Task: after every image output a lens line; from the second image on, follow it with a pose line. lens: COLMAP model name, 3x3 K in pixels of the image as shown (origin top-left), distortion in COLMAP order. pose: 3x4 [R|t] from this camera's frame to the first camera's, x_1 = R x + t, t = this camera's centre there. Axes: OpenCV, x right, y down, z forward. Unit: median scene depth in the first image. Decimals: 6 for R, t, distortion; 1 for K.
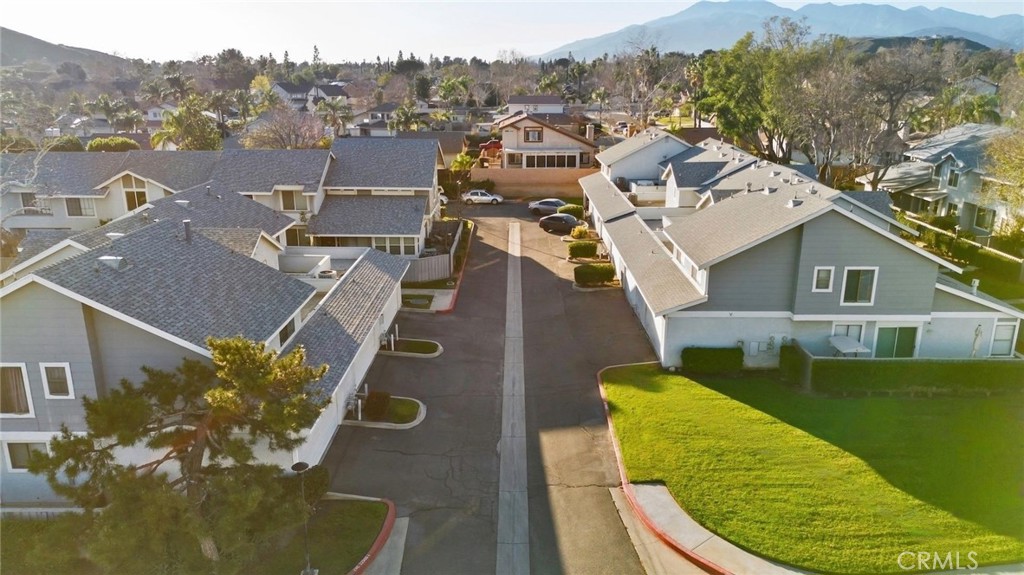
lens RADIAL K [[744.1, 0, 512.0], [0, 744.1, 287.5], [0, 0, 1]] dist [0.083149, -0.103875]
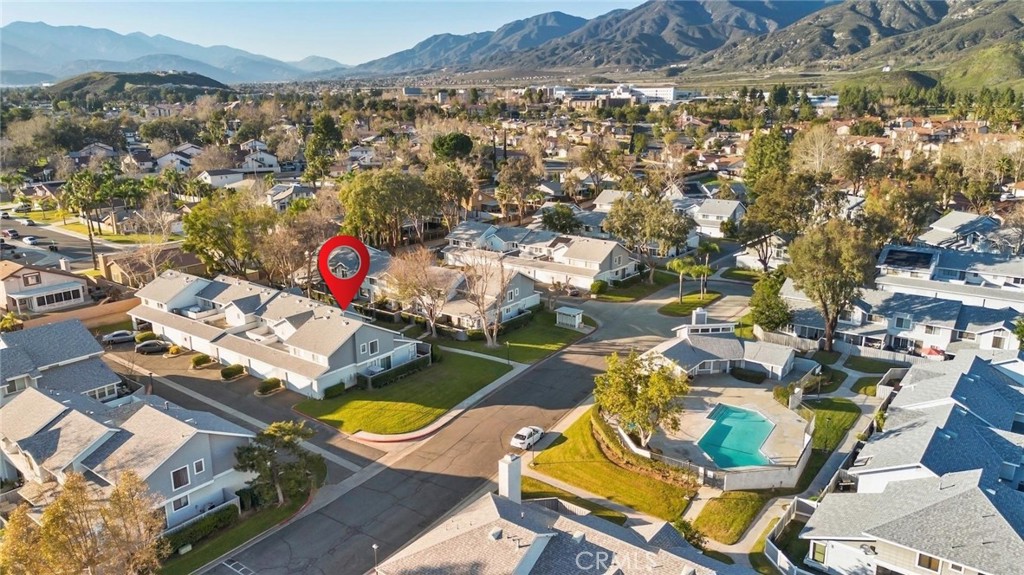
lens RADIAL K [[726.6, 0, 518.8], [0, 726.6, 287.2], [0, 0, 1]] dist [0.087499, -0.087878]
pose [[0.603548, -0.207556, 0.769838, -1.217935], [0.224998, 0.970619, 0.085292, -0.319582], [-0.764922, 0.121734, 0.632515, -1.118679]]
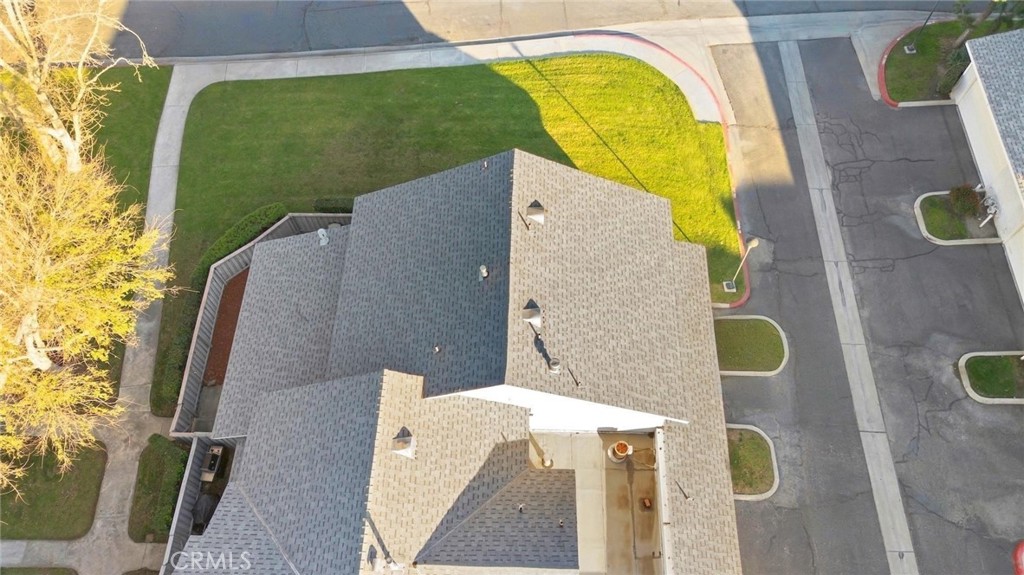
lens RADIAL K [[726.6, 0, 518.8], [0, 726.6, 287.2], [0, 0, 1]] dist [0.087499, -0.087878]
pose [[-0.999742, -0.015702, 0.016398, 0.383927], [0.012577, 0.218288, 0.975803, -0.757540], [-0.018901, 0.975758, -0.218034, 1.219905]]
